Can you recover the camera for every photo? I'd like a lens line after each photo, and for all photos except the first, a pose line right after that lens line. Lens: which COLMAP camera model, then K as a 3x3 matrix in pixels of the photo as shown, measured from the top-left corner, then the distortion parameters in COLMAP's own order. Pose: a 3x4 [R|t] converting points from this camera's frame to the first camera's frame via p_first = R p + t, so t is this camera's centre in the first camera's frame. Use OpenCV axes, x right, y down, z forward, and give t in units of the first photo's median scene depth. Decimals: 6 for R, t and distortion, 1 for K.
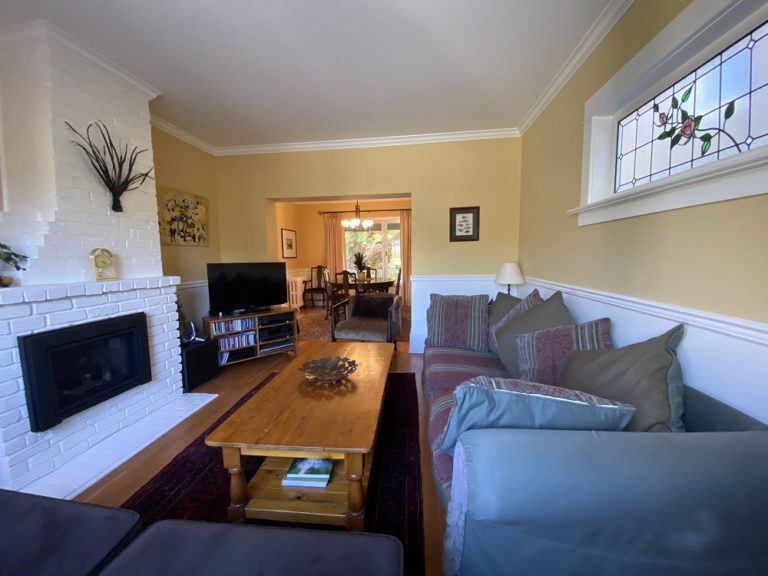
lens RADIAL K [[309.1, 0, 381.4], [0, 309.1, 288.0], [0, 0, 1]] dist [0.030860, -0.026820]
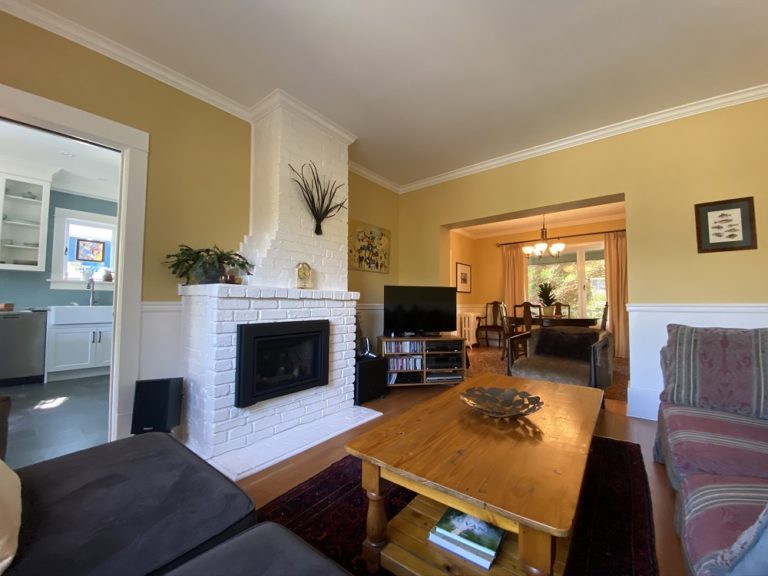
lens RADIAL K [[309.1, 0, 381.4], [0, 309.1, 288.0], [0, 0, 1]] dist [0.030860, -0.026820]
pose [[0.849750, -0.006968, -0.527139, -0.010334], [-0.068802, 0.989895, -0.123993, 0.075660], [0.522676, 0.141632, 0.840684, 0.126765]]
